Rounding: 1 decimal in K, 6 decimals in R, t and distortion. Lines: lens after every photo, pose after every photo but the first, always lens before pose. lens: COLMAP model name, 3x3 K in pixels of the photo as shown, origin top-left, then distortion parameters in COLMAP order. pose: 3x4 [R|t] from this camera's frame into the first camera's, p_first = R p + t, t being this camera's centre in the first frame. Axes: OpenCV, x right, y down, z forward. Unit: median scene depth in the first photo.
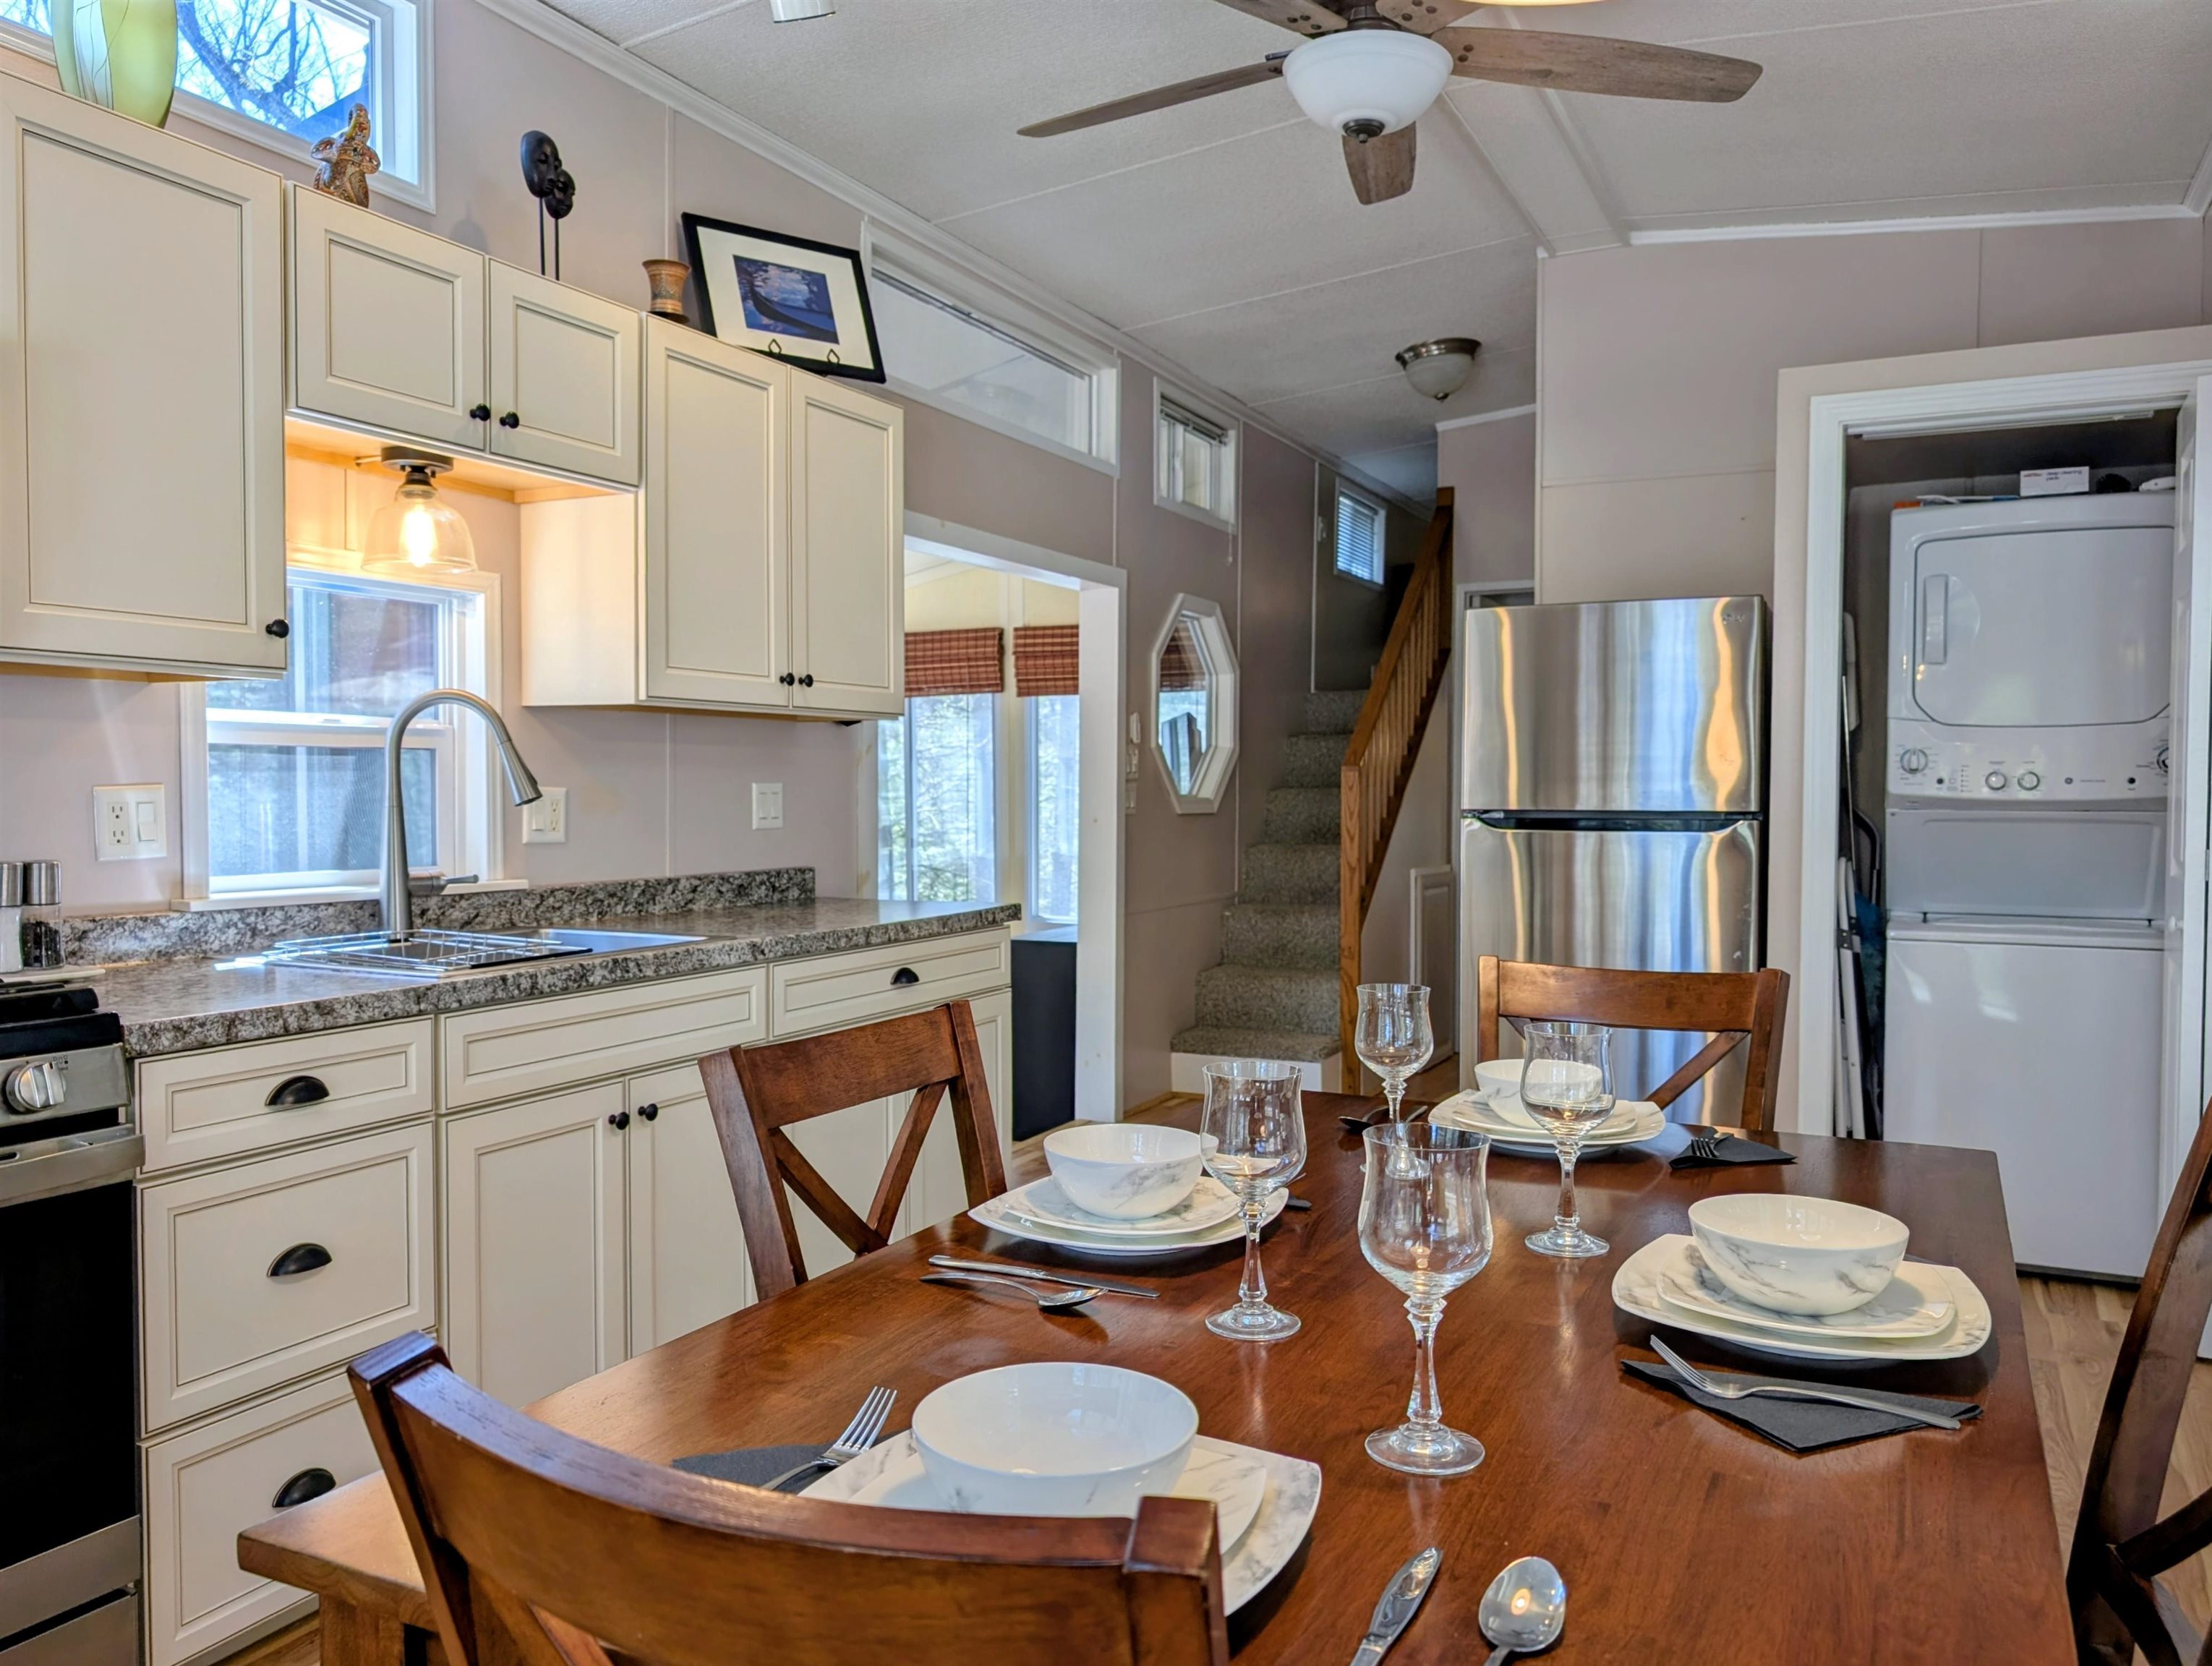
lens RADIAL K [[1580.9, 0, 1128.1], [0, 1580.9, 831.1], [0, 0, 1]] dist [0.029513, -0.023122]
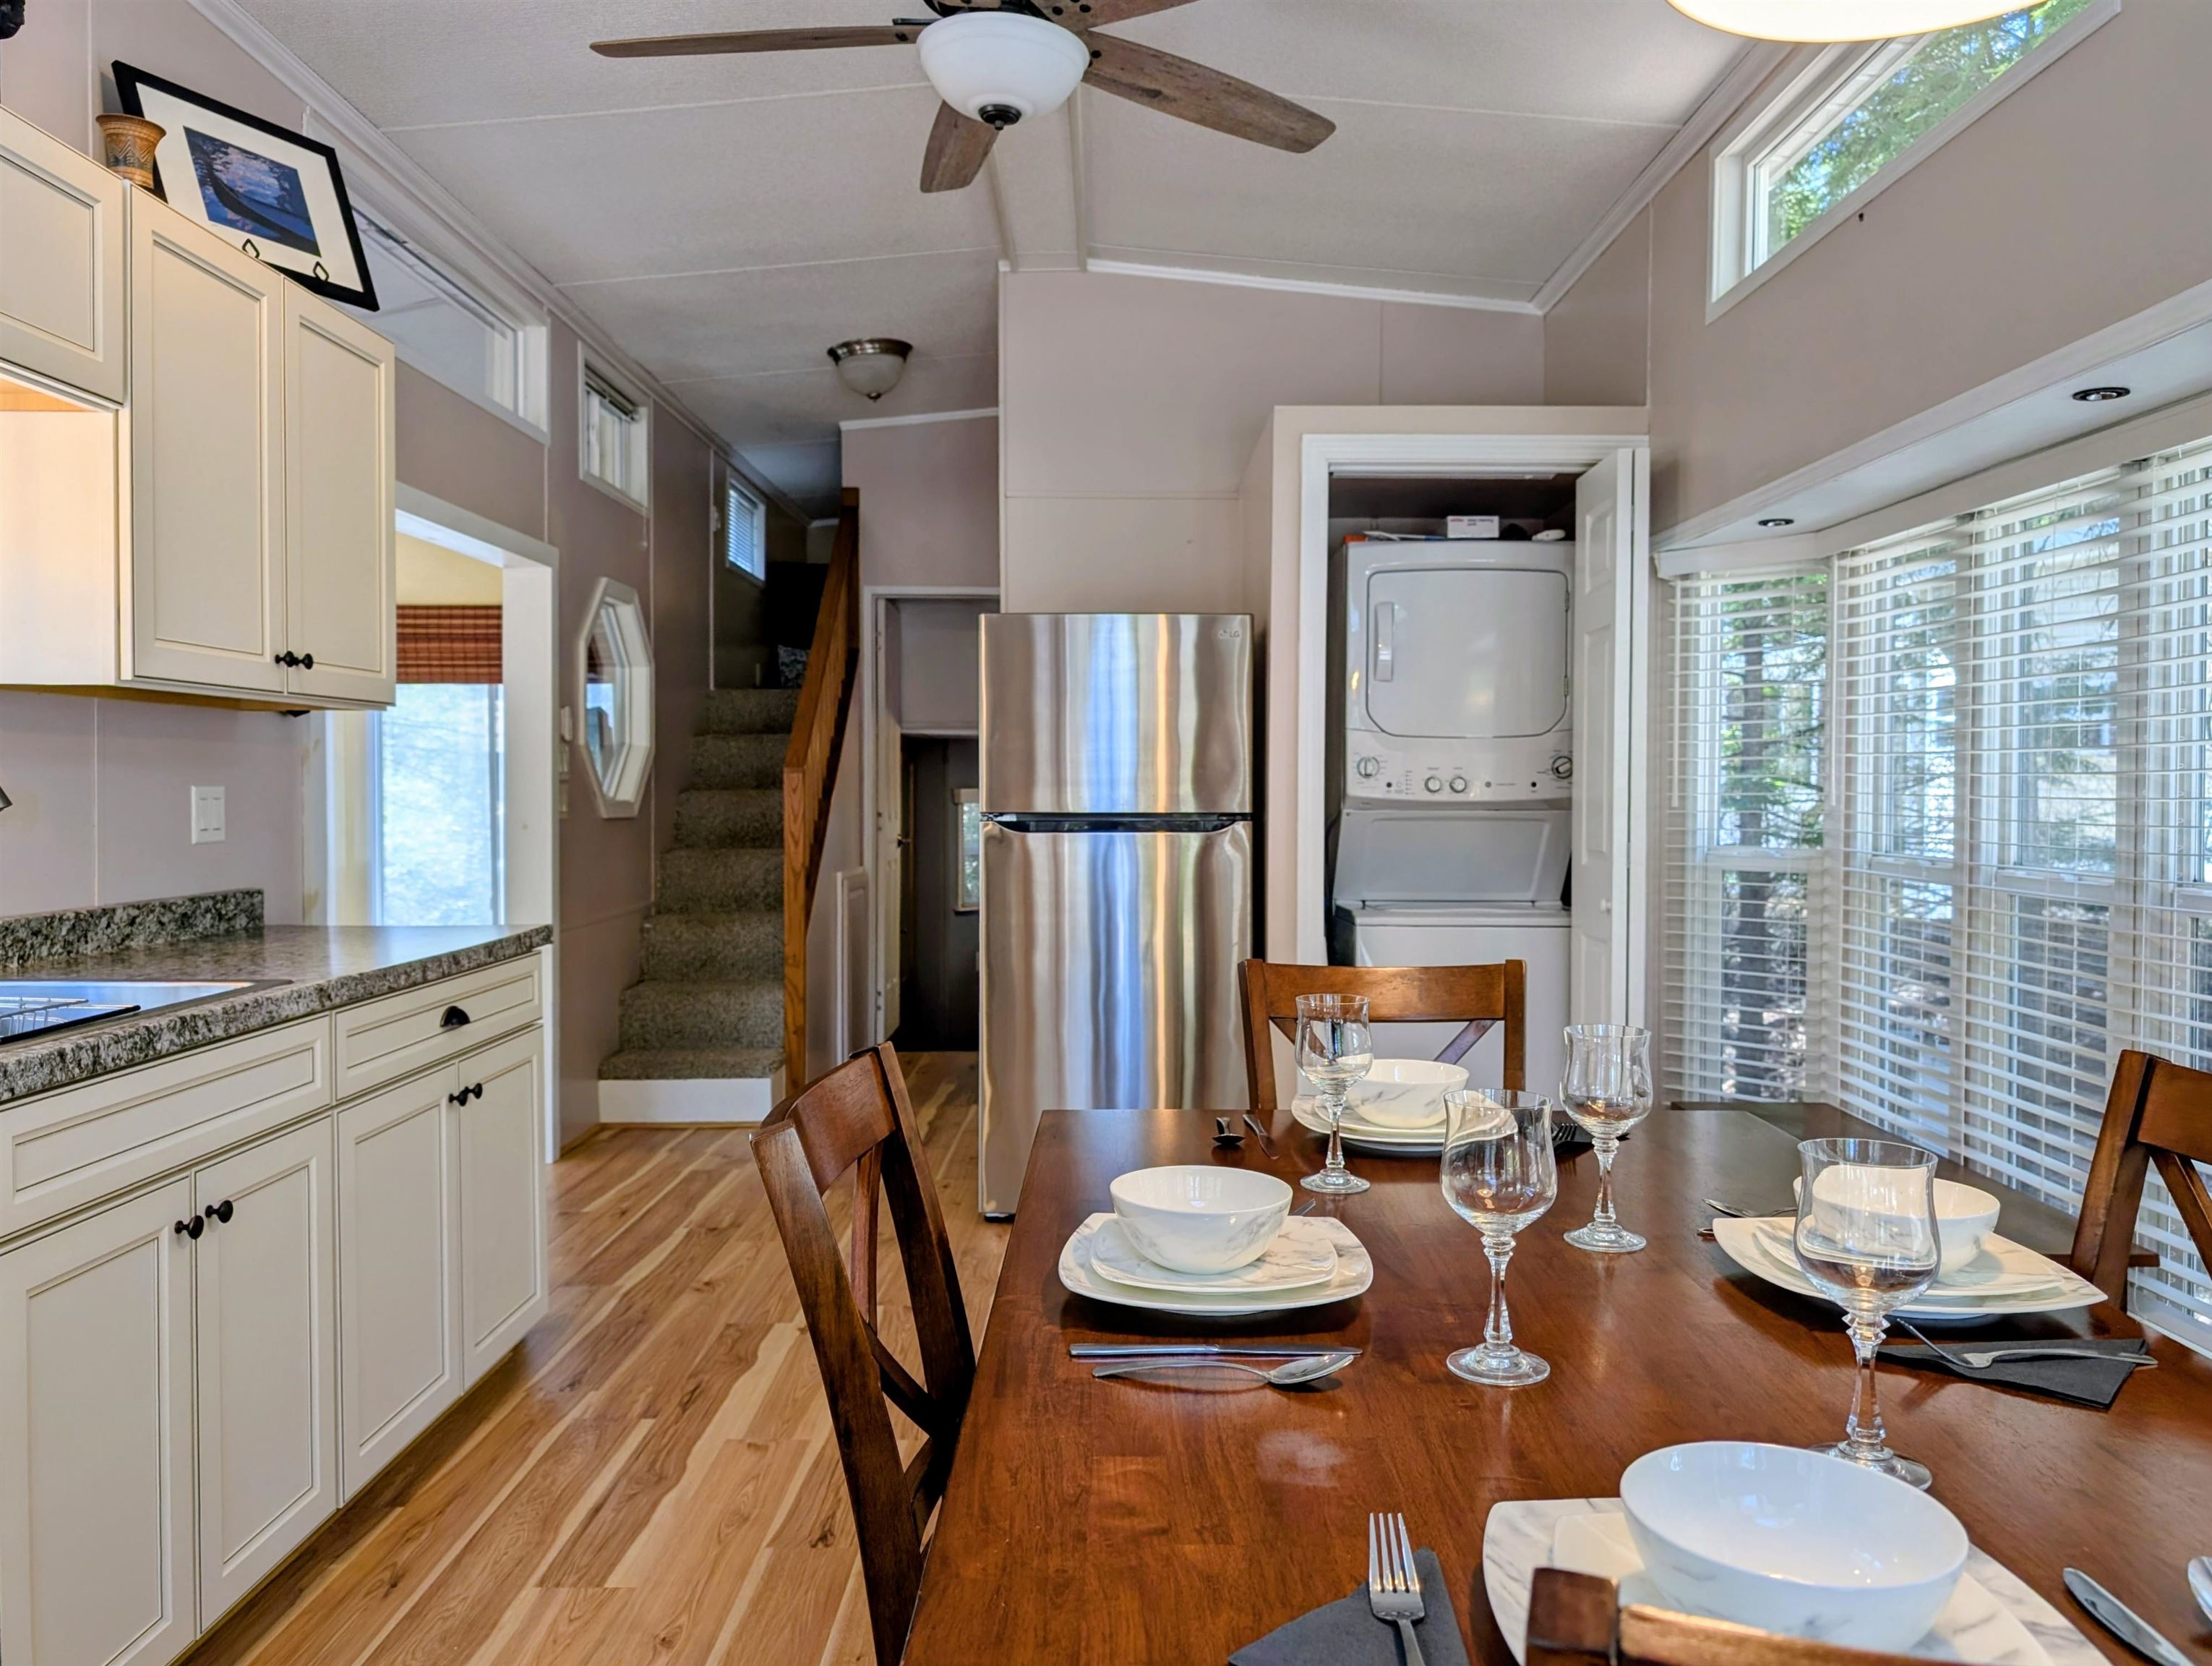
lens RADIAL K [[1581.2, 0, 1091.1], [0, 1581.2, 817.0], [0, 0, 1]] dist [0.029513, -0.023122]
pose [[0.905200, -0.008090, 0.424908, -0.179807], [0.011973, 0.999907, -0.006471, -0.004288], [-0.424816, 0.010945, 0.905213, 0.082035]]
